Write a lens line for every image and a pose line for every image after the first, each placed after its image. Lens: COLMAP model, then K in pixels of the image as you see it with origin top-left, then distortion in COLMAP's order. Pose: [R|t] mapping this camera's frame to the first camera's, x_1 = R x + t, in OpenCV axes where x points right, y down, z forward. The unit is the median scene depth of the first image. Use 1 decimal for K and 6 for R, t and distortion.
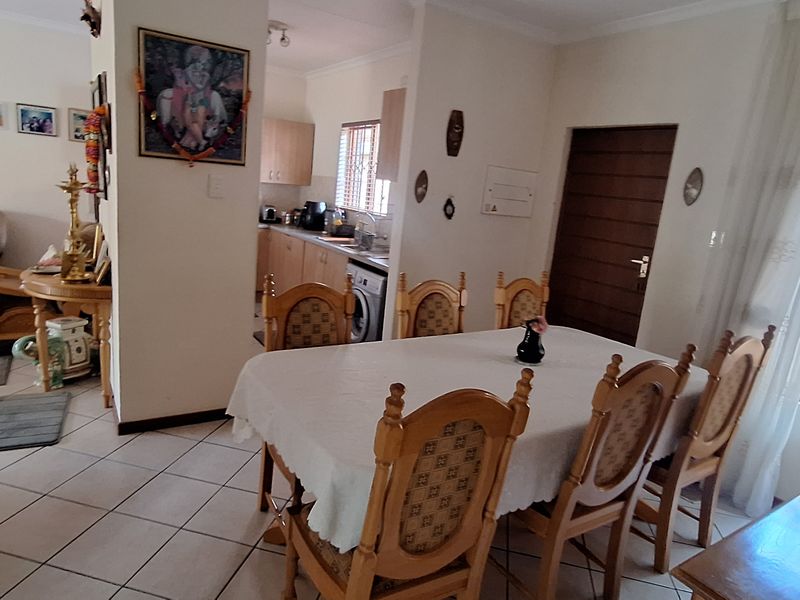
lens RADIAL K [[522.3, 0, 400.0], [0, 522.3, 300.0], [0, 0, 1]] dist [-0.010777, -0.002145]
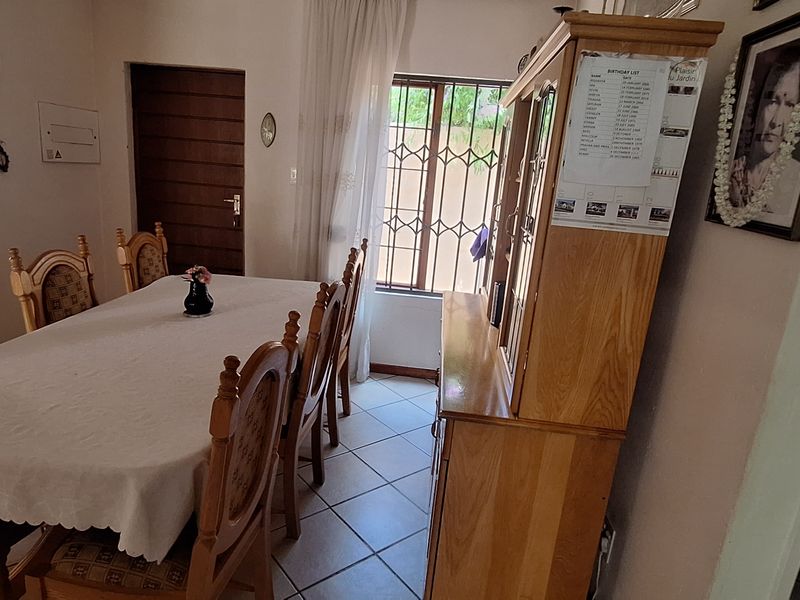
lens RADIAL K [[522.3, 0, 400.0], [0, 522.3, 300.0], [0, 0, 1]] dist [-0.010777, -0.002145]
pose [[0.614619, -0.245126, 0.749771, -0.173124], [0.151517, 0.969479, 0.192751, -0.027690], [-0.774136, -0.004866, 0.633001, 0.044160]]
